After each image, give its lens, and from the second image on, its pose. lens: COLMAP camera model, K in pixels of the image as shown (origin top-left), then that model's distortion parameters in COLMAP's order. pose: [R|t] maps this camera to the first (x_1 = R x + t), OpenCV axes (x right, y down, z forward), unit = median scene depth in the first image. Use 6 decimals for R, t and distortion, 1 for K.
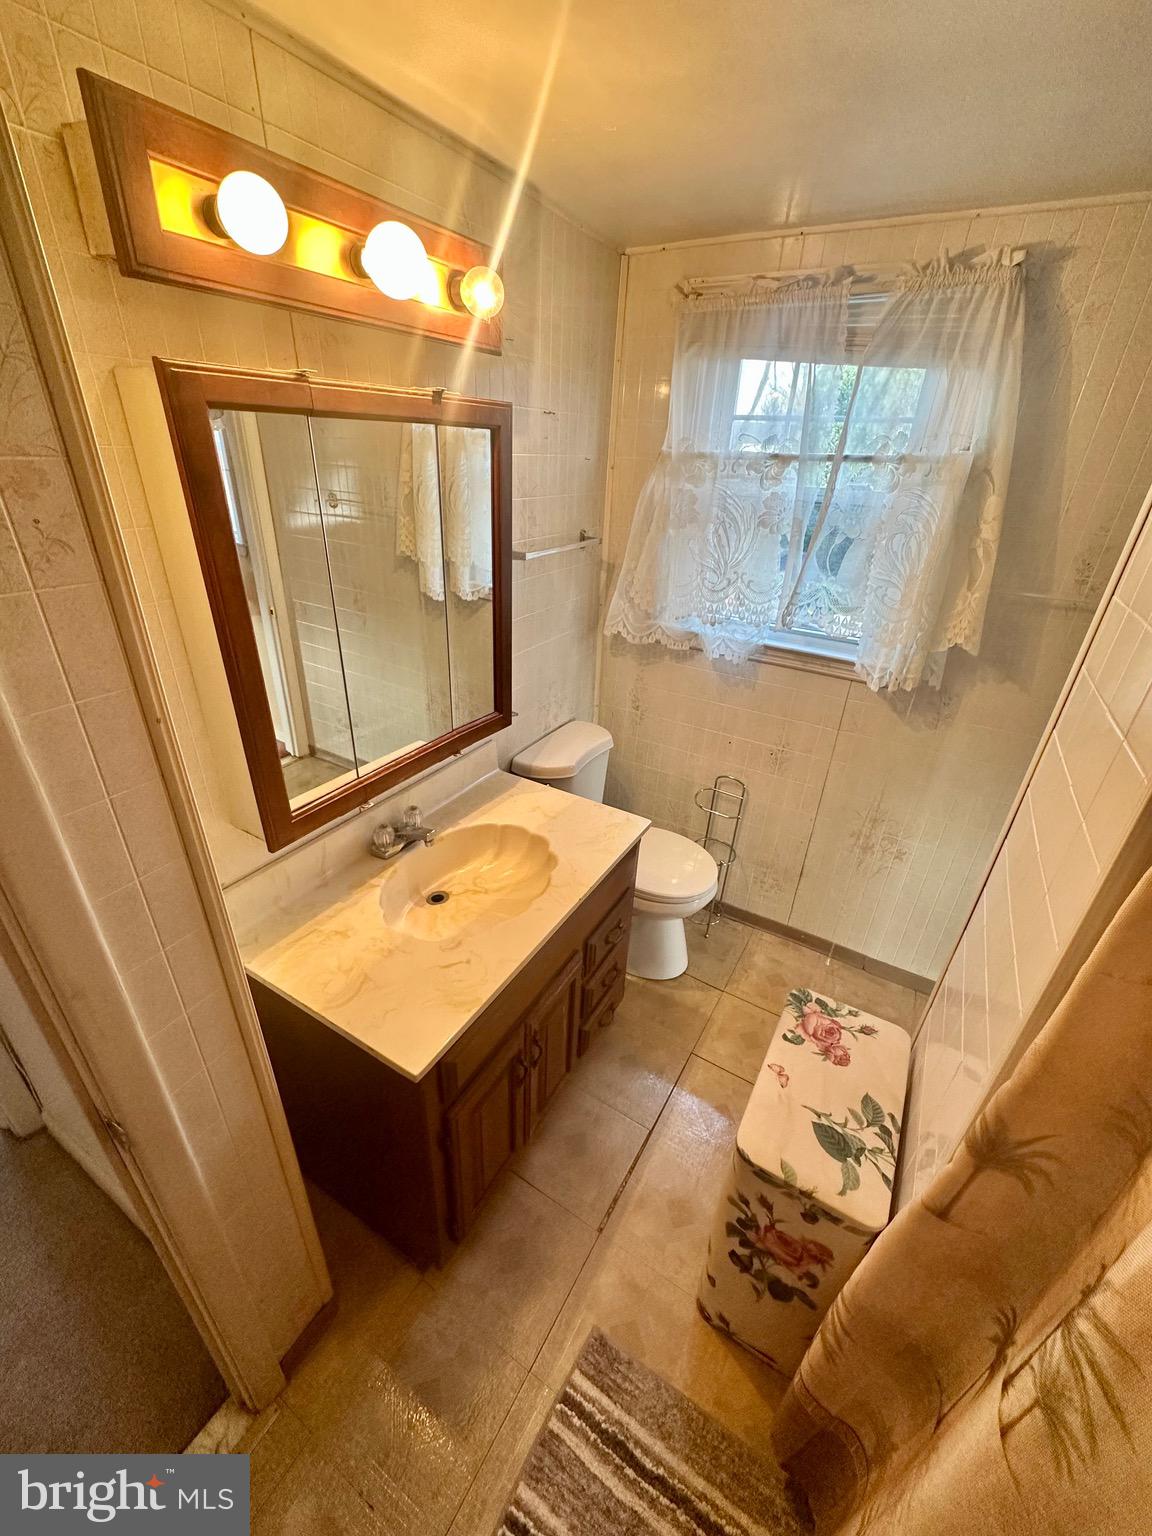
lens RADIAL K [[612.6, 0, 577.2], [0, 612.6, 767.2], [0, 0, 1]] dist [-0.002374, -0.000249]
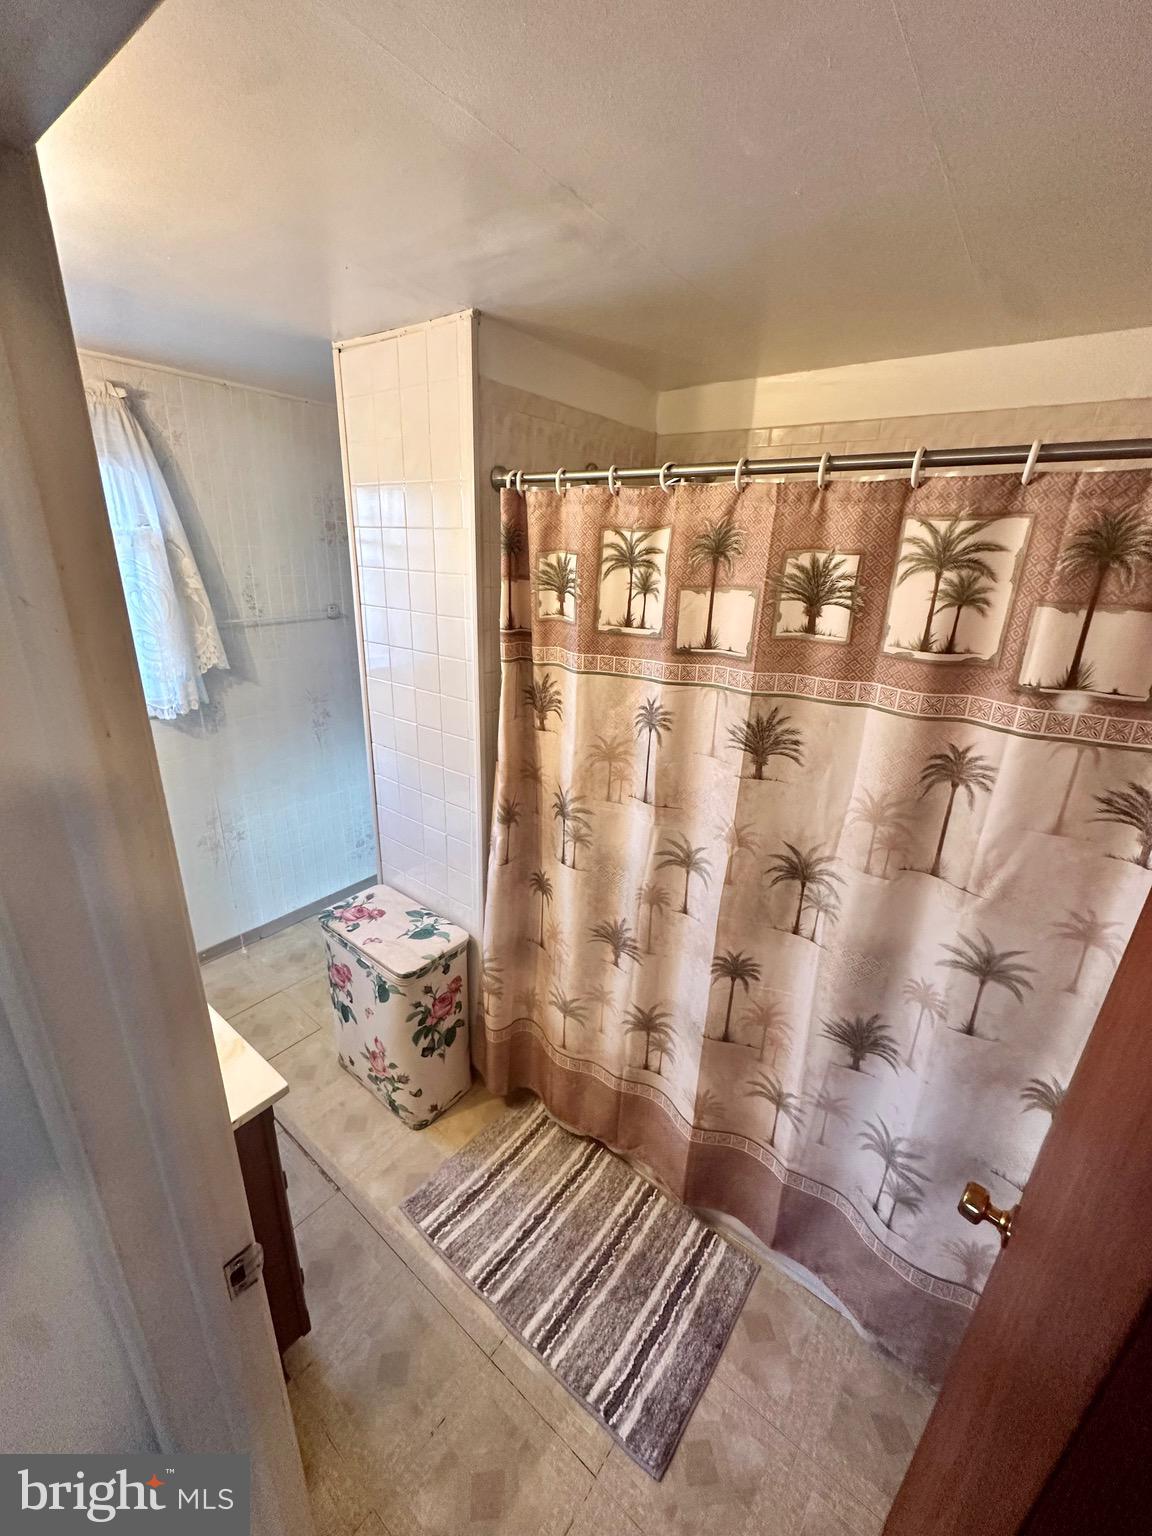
lens RADIAL K [[612.6, 0, 578.2], [0, 612.6, 768.0], [0, 0, 1]] dist [-0.002374, -0.000249]
pose [[0.129132, -0.379149, 0.916281, -0.816755], [0.431287, 0.853519, 0.292398, -0.074587], [-0.892926, 0.357422, 0.273739, 0.001695]]
